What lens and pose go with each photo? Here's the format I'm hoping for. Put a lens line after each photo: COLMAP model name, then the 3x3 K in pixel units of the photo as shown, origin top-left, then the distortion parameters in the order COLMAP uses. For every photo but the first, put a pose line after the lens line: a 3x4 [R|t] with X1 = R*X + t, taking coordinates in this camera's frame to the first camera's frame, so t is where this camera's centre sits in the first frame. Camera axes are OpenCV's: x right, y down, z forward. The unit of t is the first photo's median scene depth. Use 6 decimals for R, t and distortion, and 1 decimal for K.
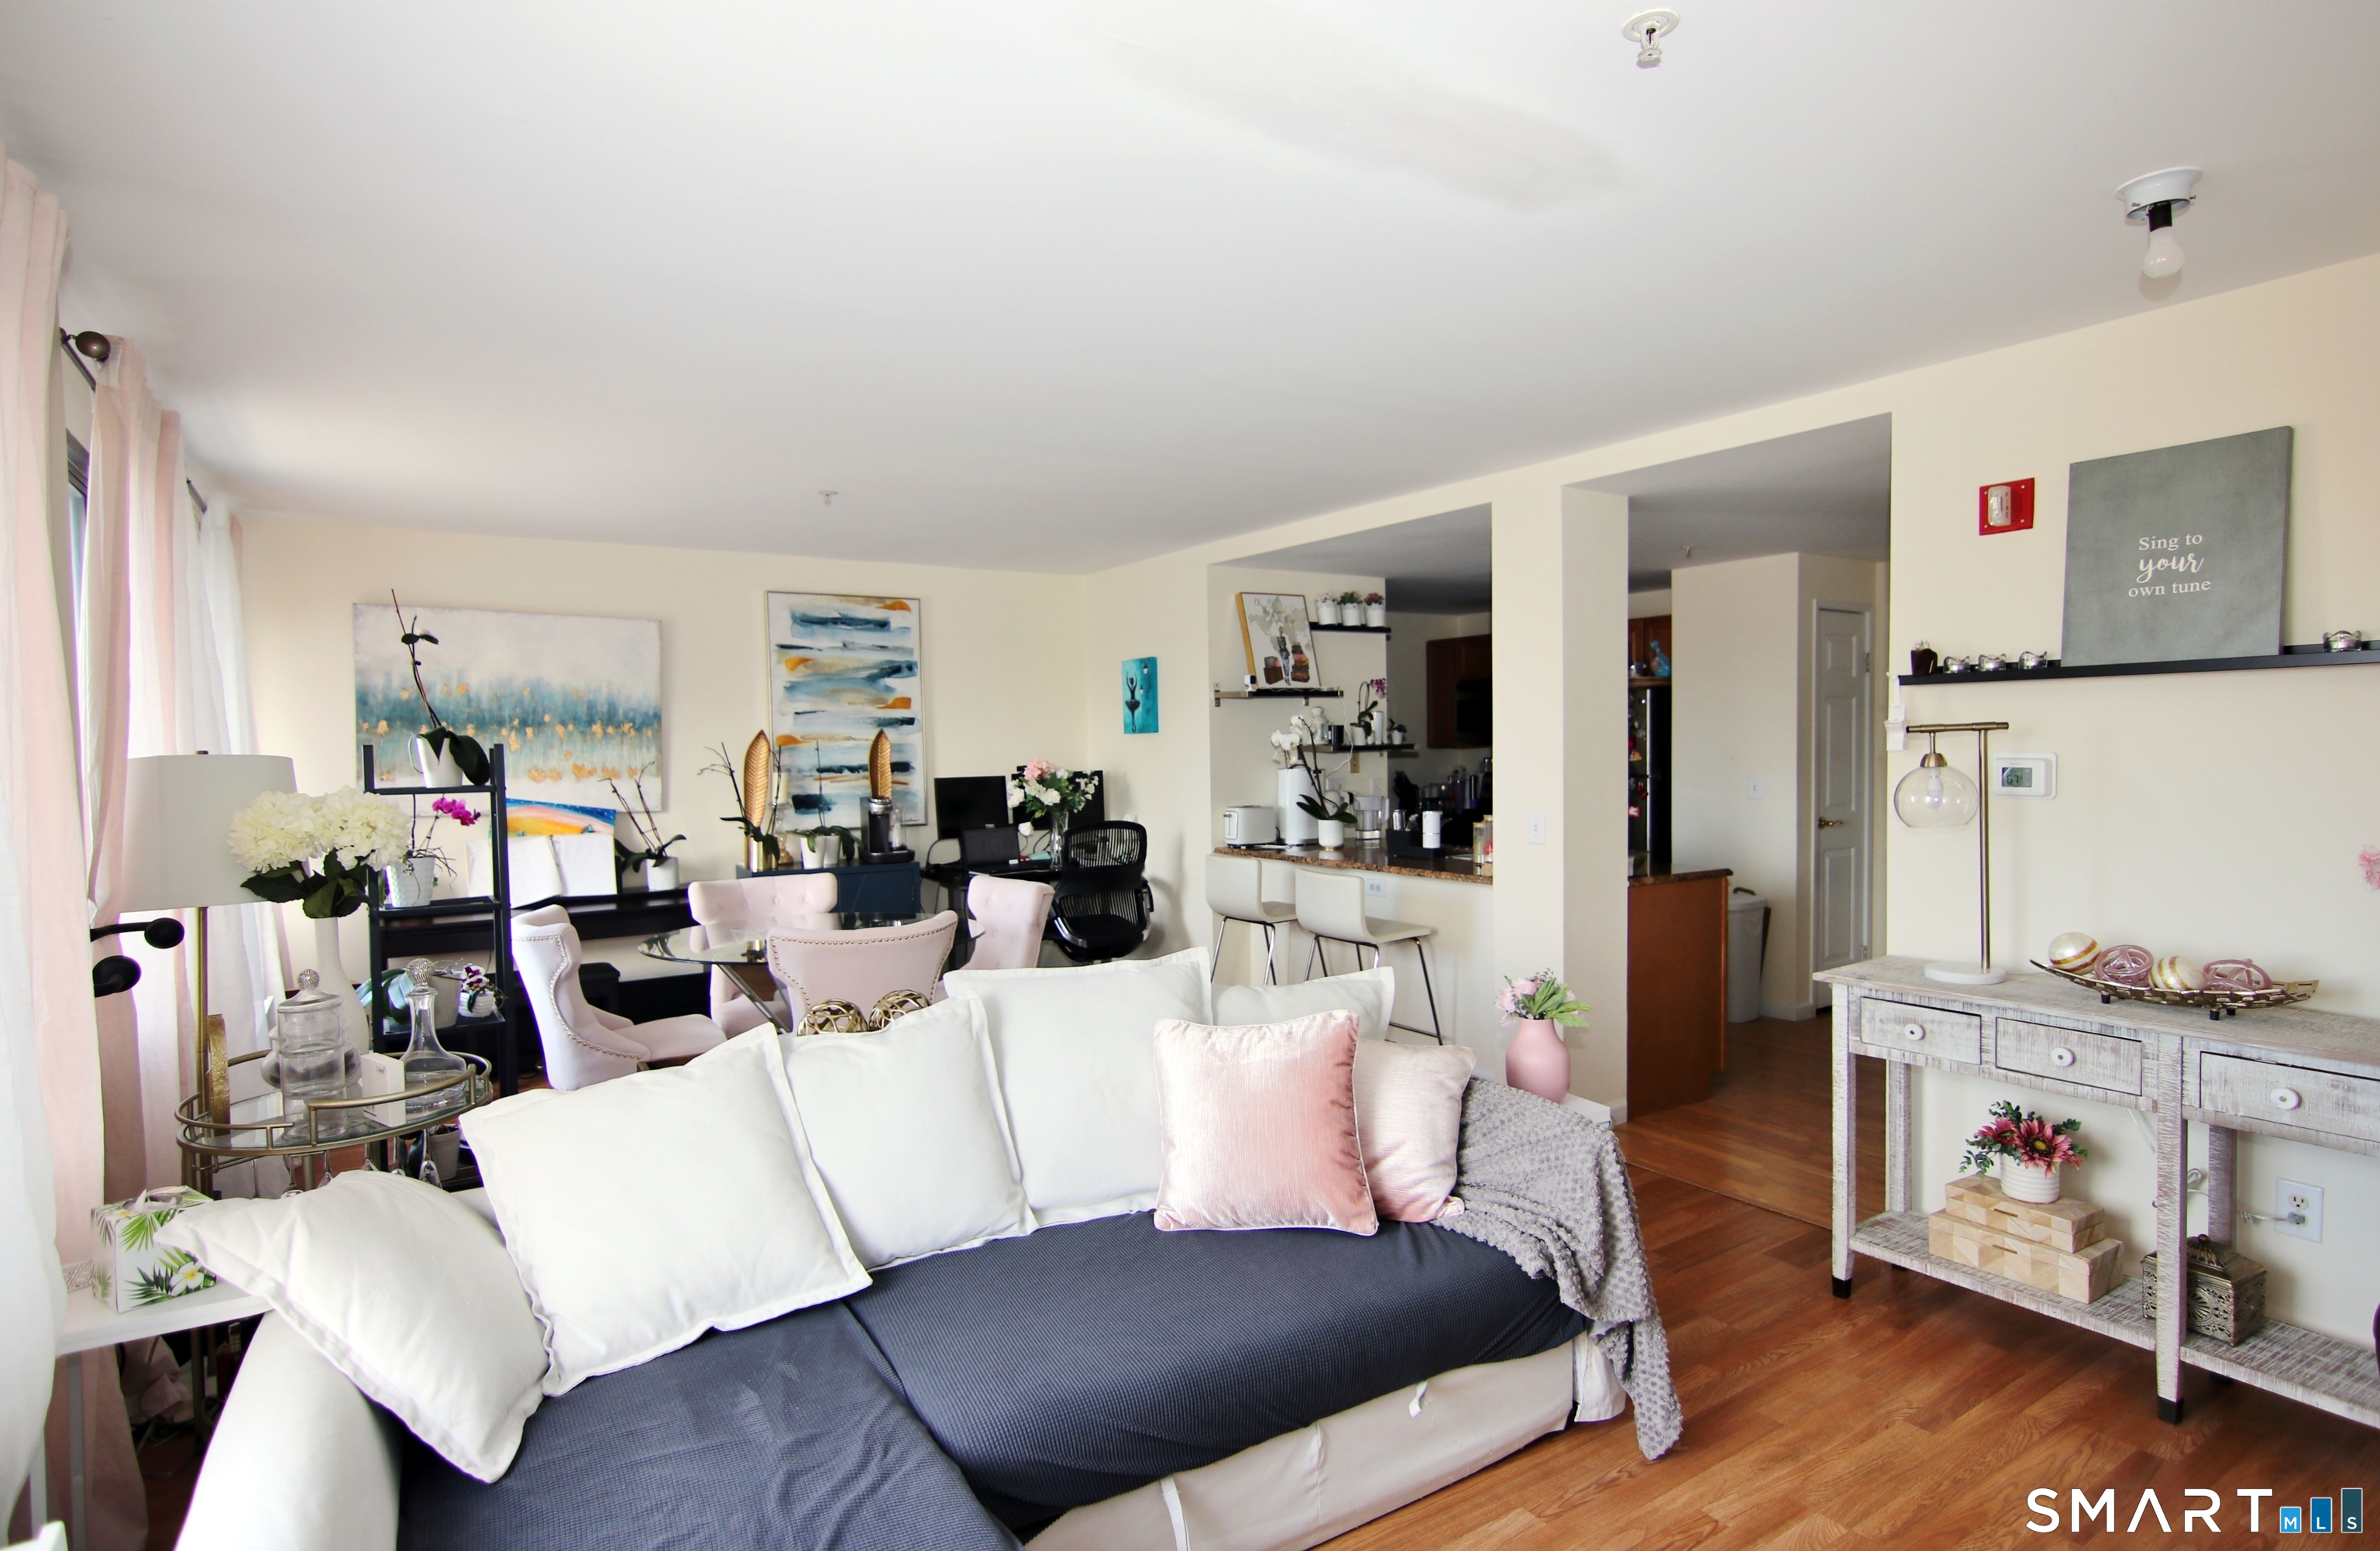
lens RADIAL K [[1238.2, 0, 1190.3], [0, 1238.2, 794.9], [0, 0, 1]] dist [-0.002381, 0.005973]
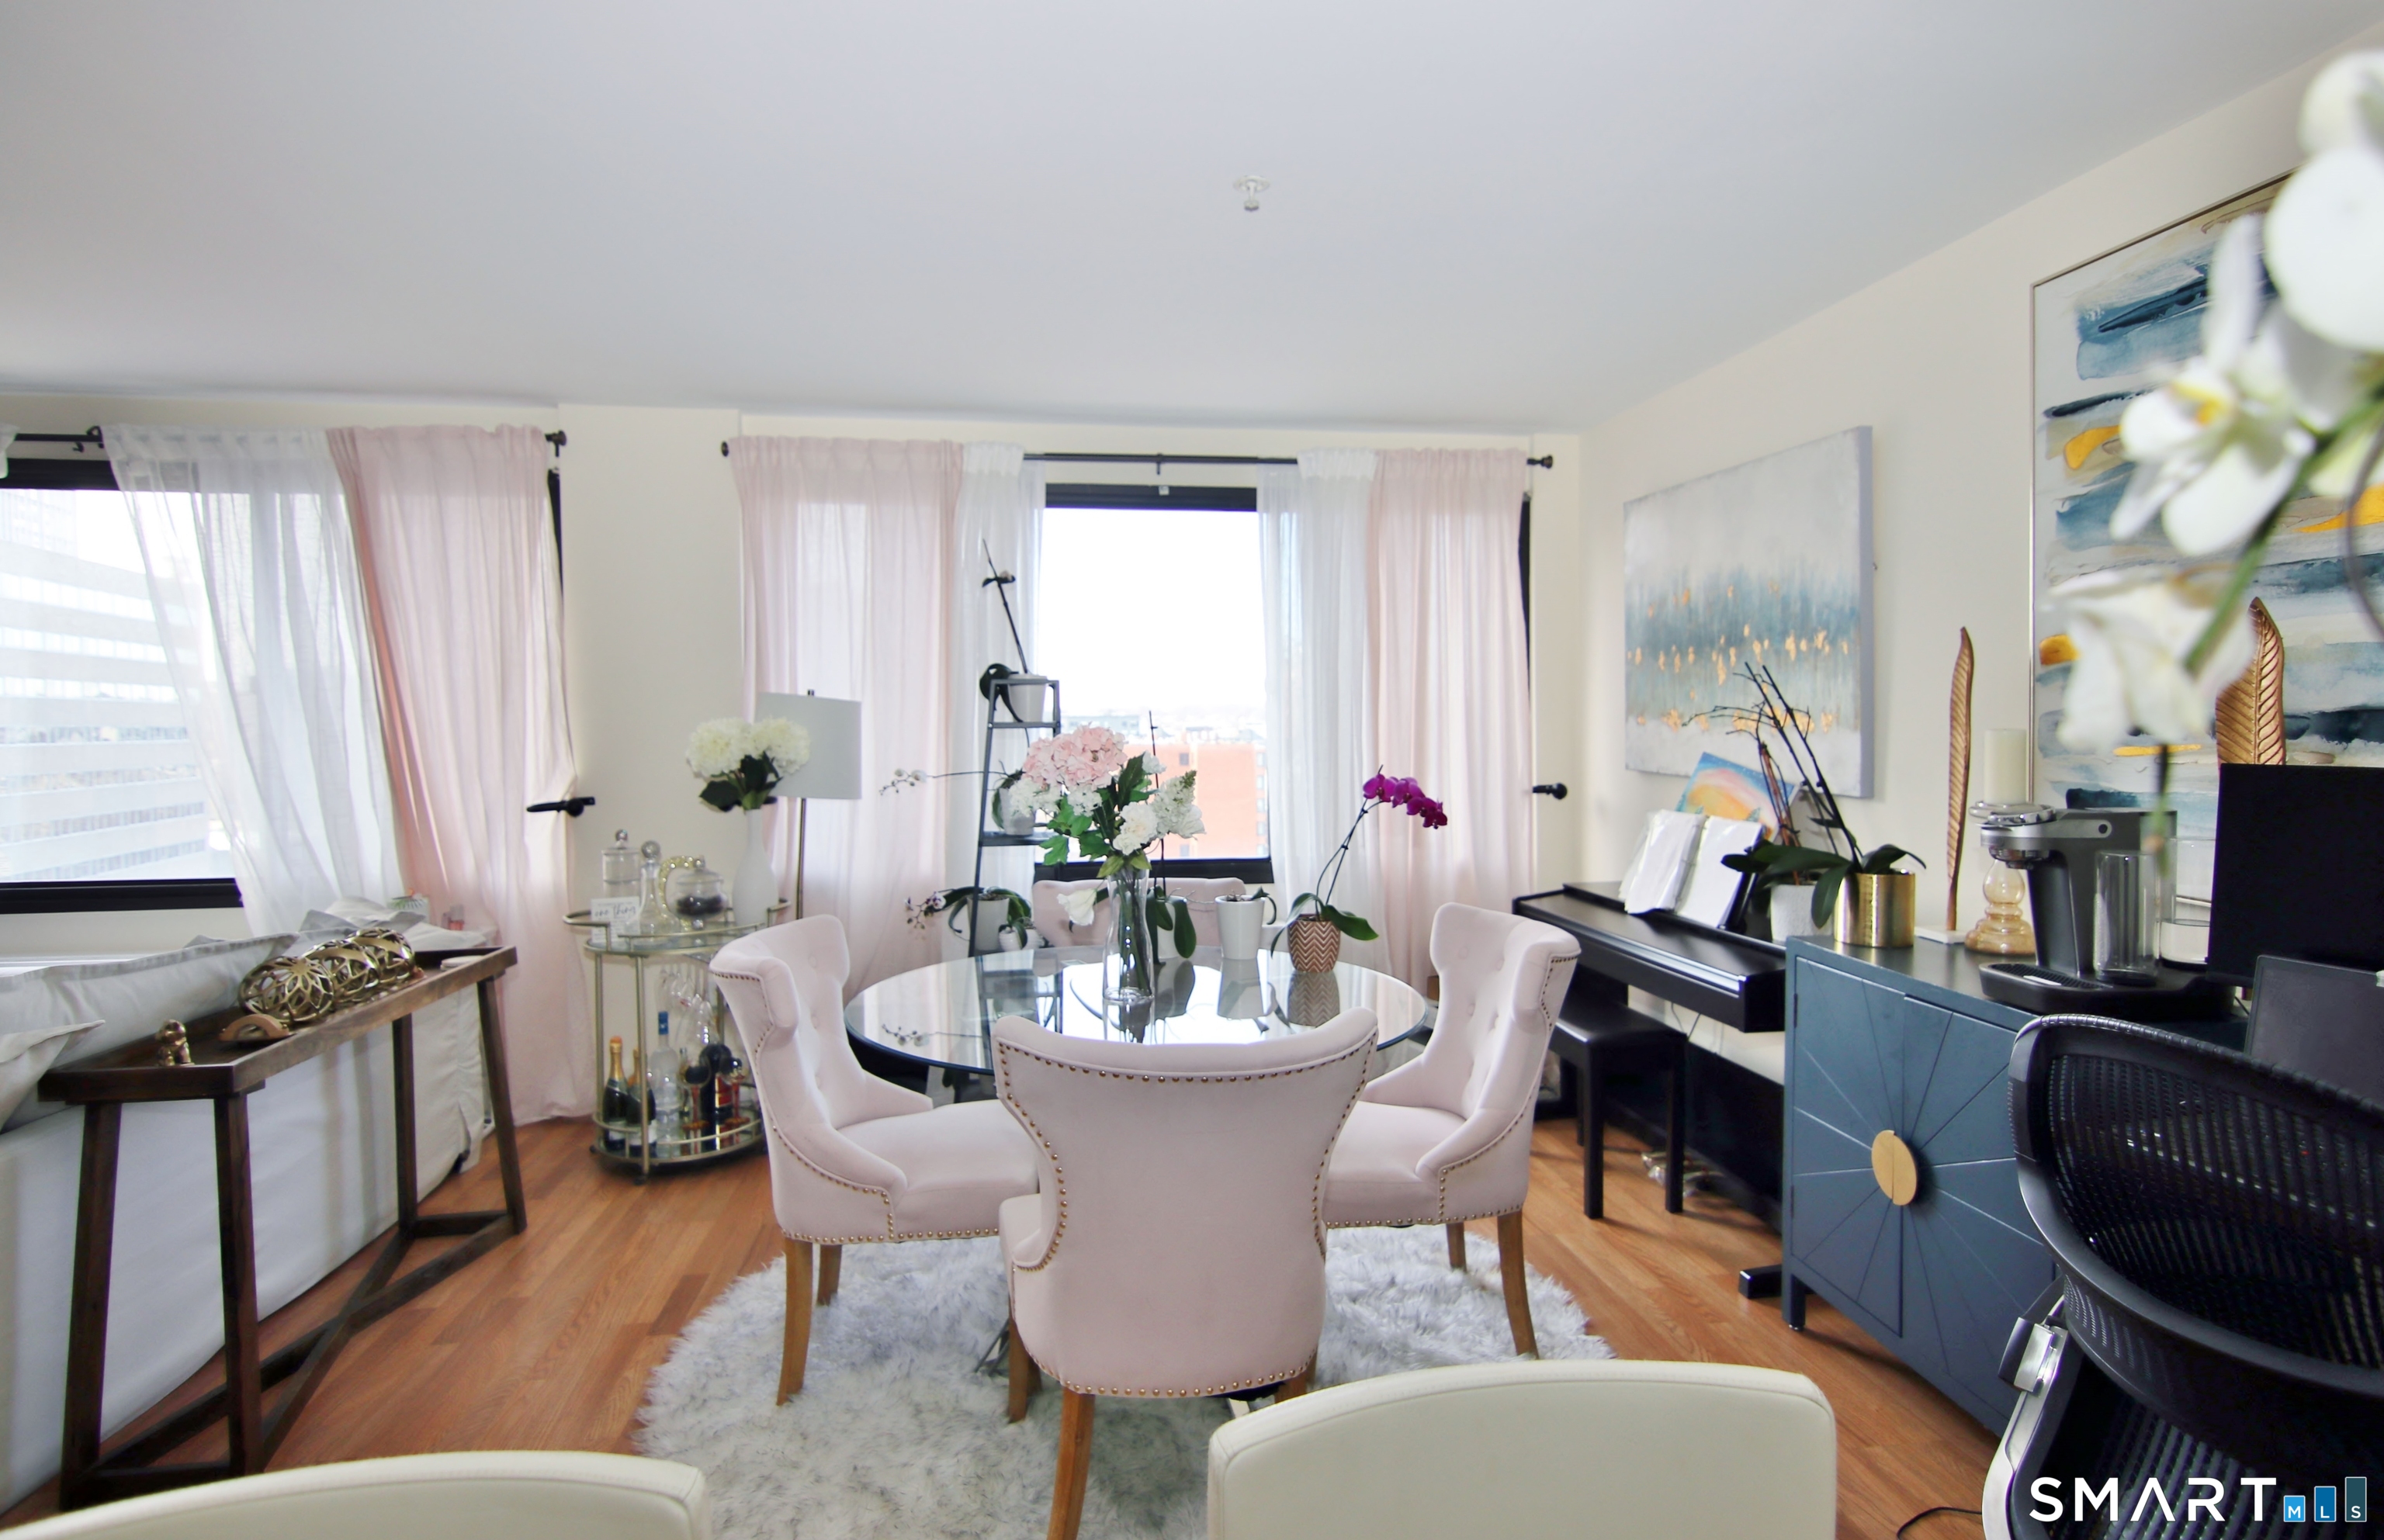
lens RADIAL K [[1240.8, 0, 1194.5], [0, 1240.8, 754.2], [0, 0, 1]] dist [-0.002473, 0.000912]
pose [[-0.426374, 0.041540, -0.903593, 0.164152], [-0.027657, 0.997879, 0.058925, -0.029304], [0.904124, 0.050115, -0.424321, 1.016674]]
